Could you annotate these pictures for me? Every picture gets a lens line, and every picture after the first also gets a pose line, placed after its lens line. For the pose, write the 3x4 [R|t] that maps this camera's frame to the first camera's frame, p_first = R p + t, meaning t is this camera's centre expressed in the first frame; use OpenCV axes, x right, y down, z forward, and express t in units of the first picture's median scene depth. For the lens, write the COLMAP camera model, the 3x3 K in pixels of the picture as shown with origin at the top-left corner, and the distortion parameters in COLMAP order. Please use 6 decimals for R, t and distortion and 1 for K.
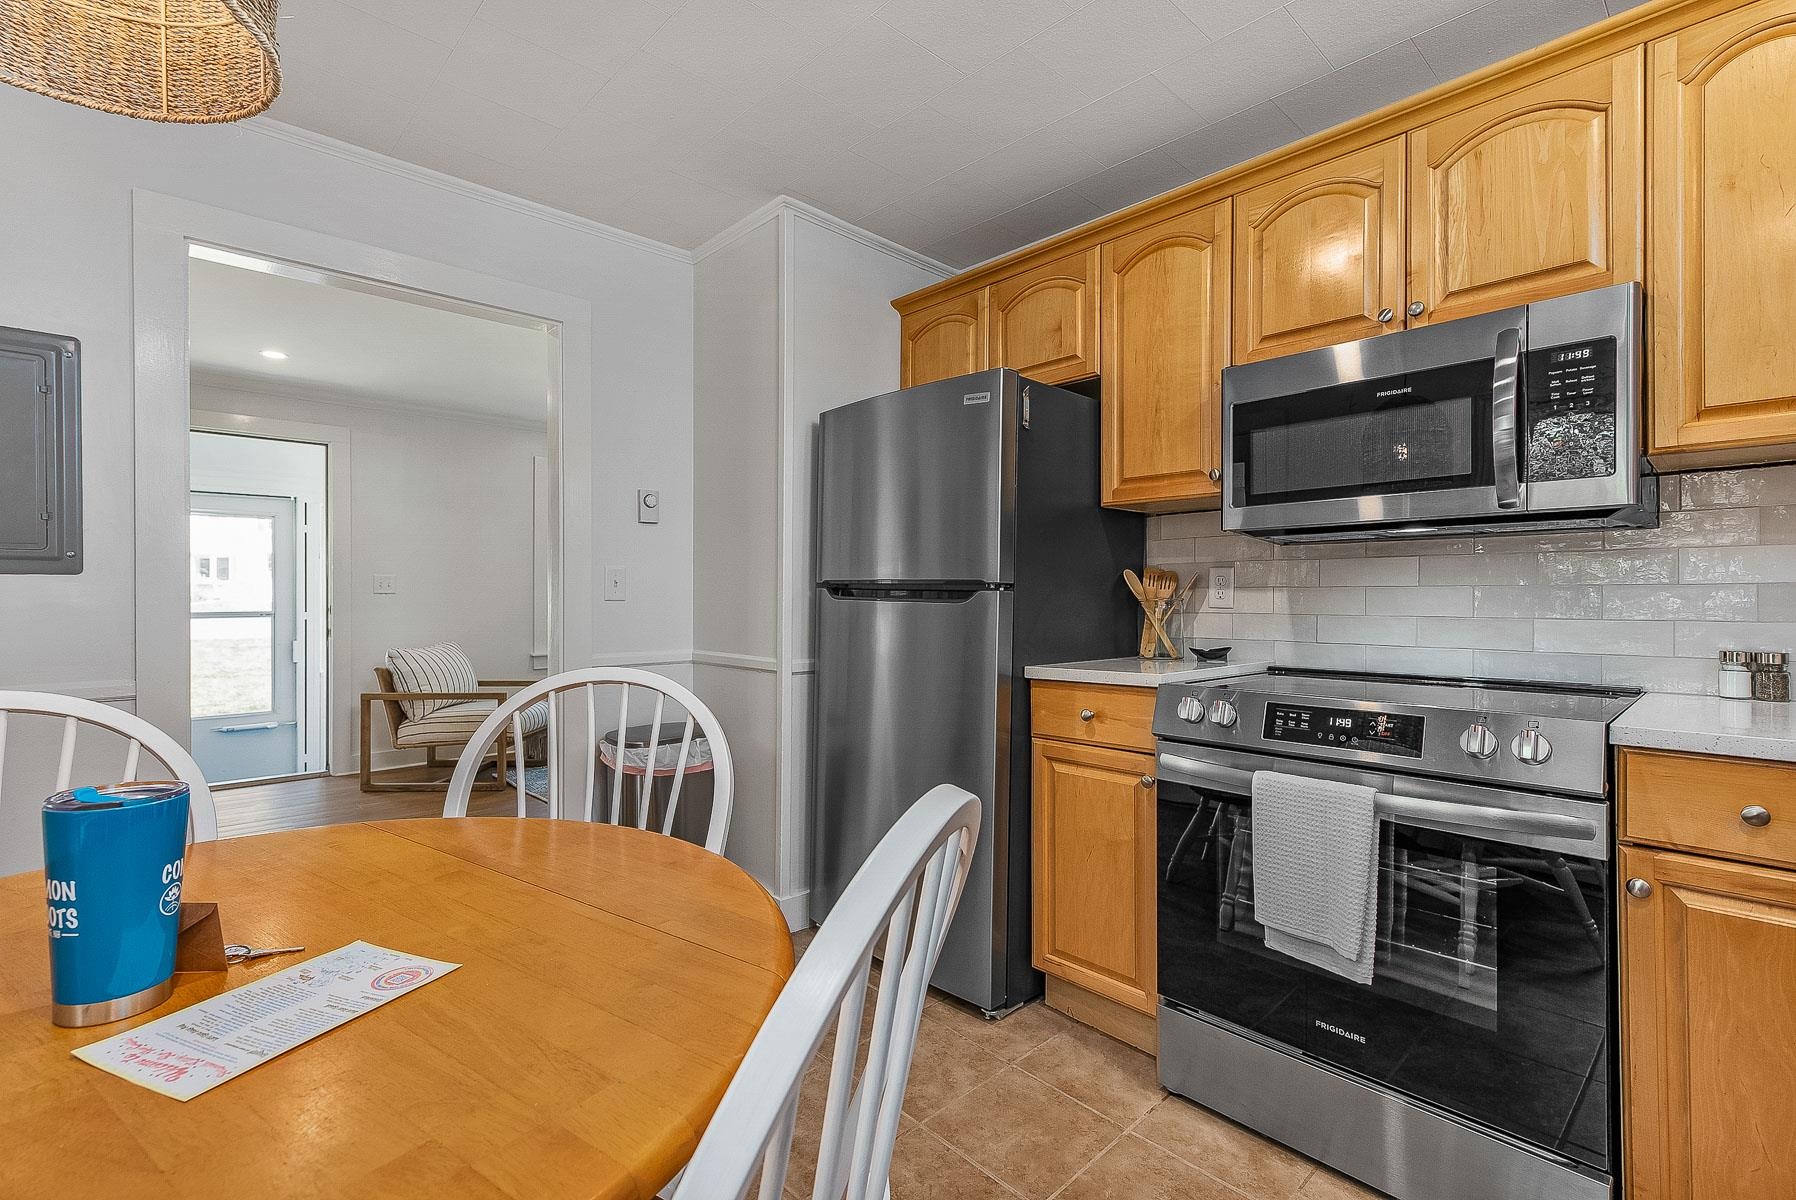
lens RADIAL K [[809.6, 0, 898.0], [0, 809.6, 600.0], [0, 0, 1]] dist [0.030698, 0.000026]
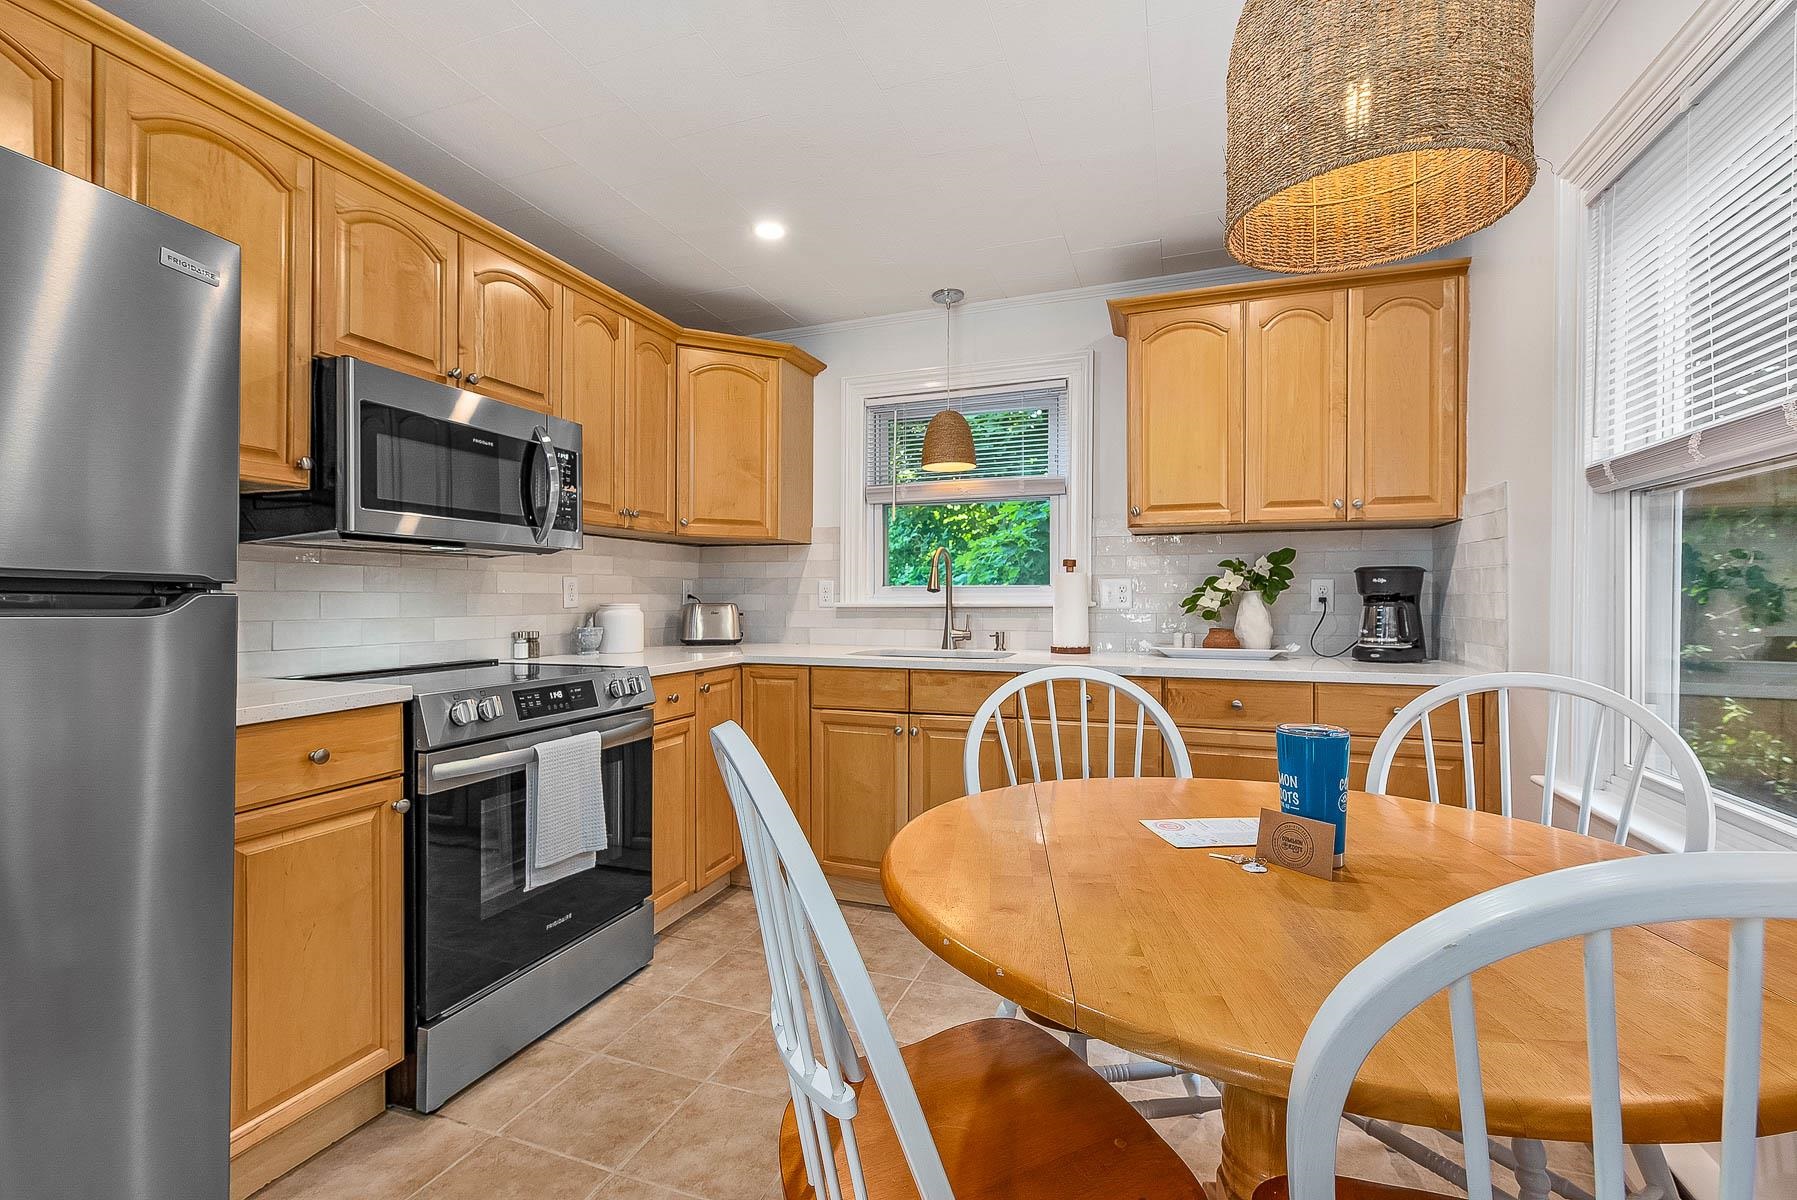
lens RADIAL K [[795.6, 0, 898.5], [0, 795.6, 600.0], [0, 0, 1]] dist [0.000953, 0.000035]
pose [[-0.451894, -0.000153, 0.892072, -0.850885], [0.002211, 0.999997, 0.001292, -0.006962], [-0.892069, 0.002556, -0.451892, 1.047765]]
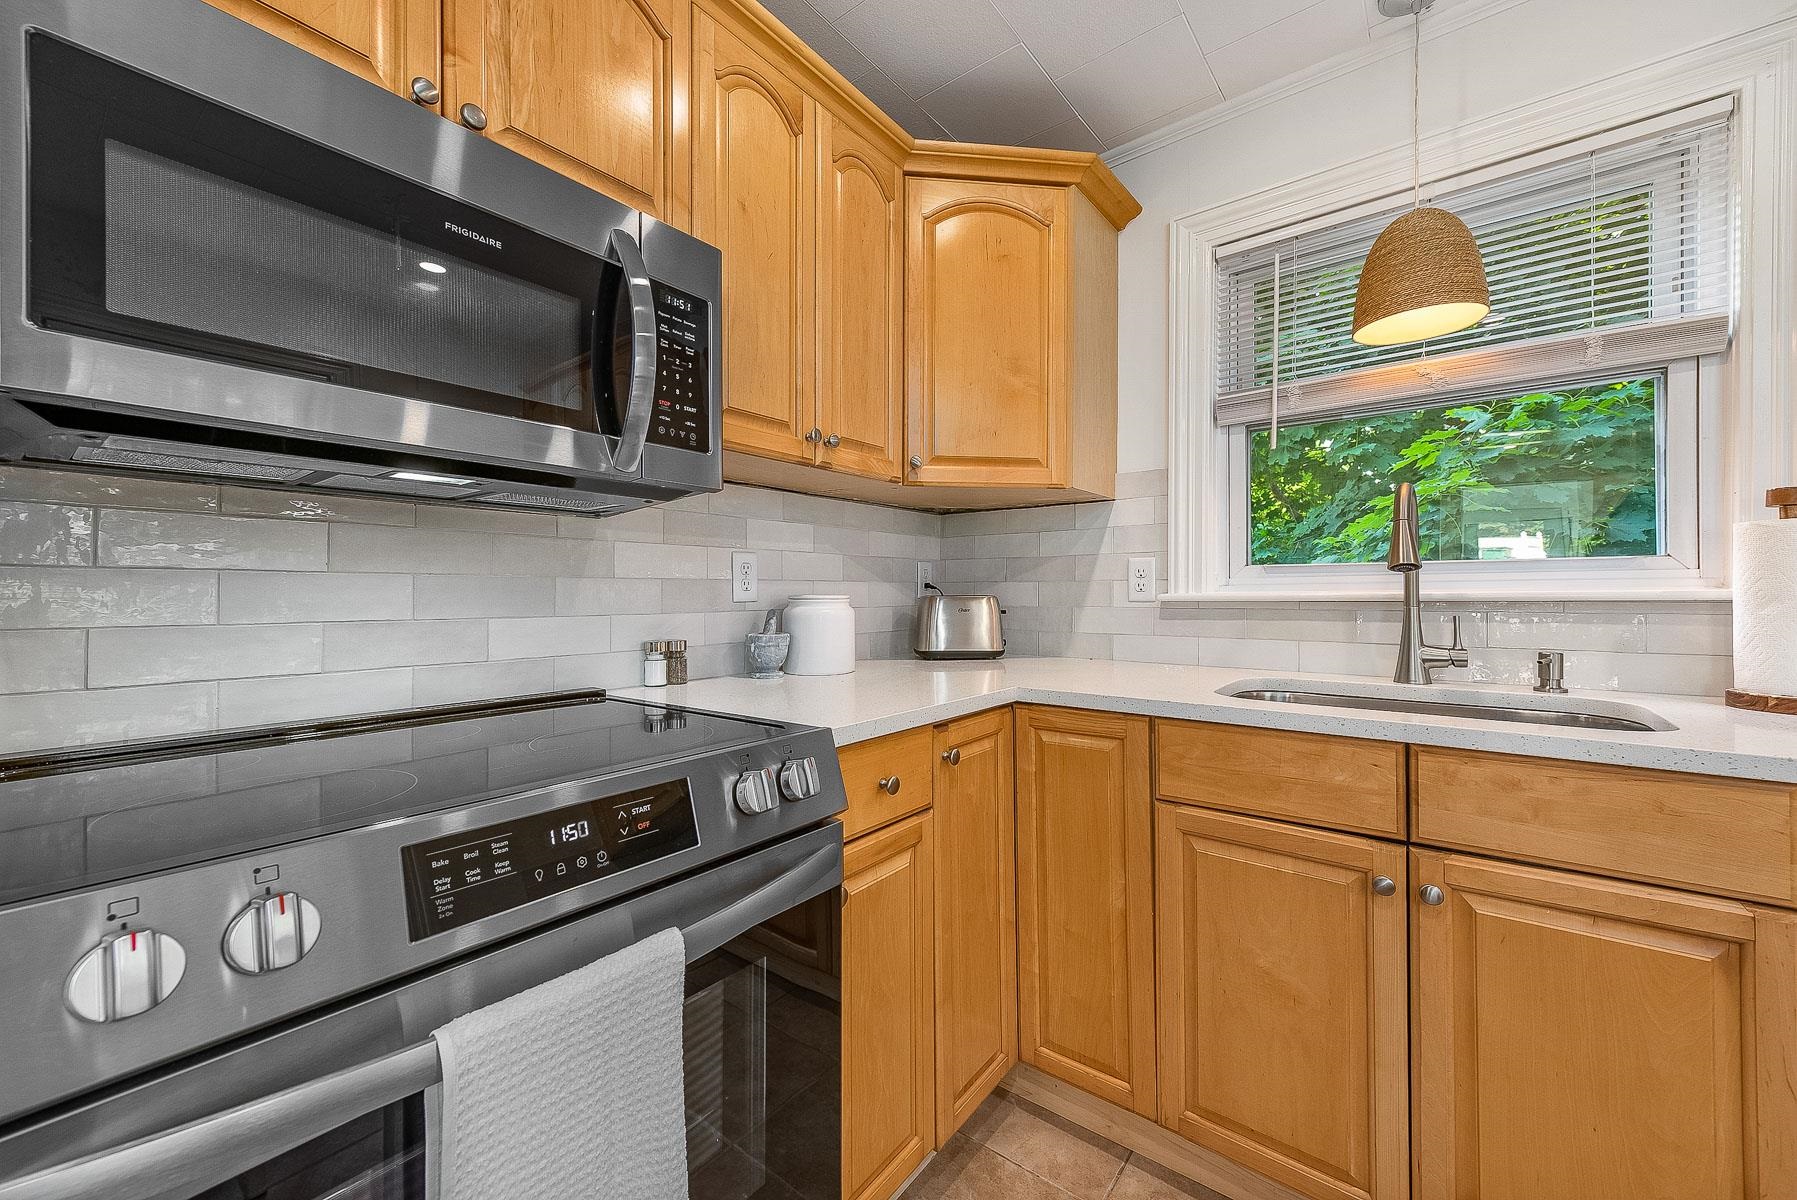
lens RADIAL K [[690.9, 0, 890.1], [0, 690.9, 594.8], [0, 0, 1]] dist [0.000677, 0.000067]
pose [[-0.147294, 0.000979, 0.989092, 0.083225], [0.004433, 0.999990, -0.000329, 0.002255], [-0.989083, 0.004337, -0.147297, 0.832795]]
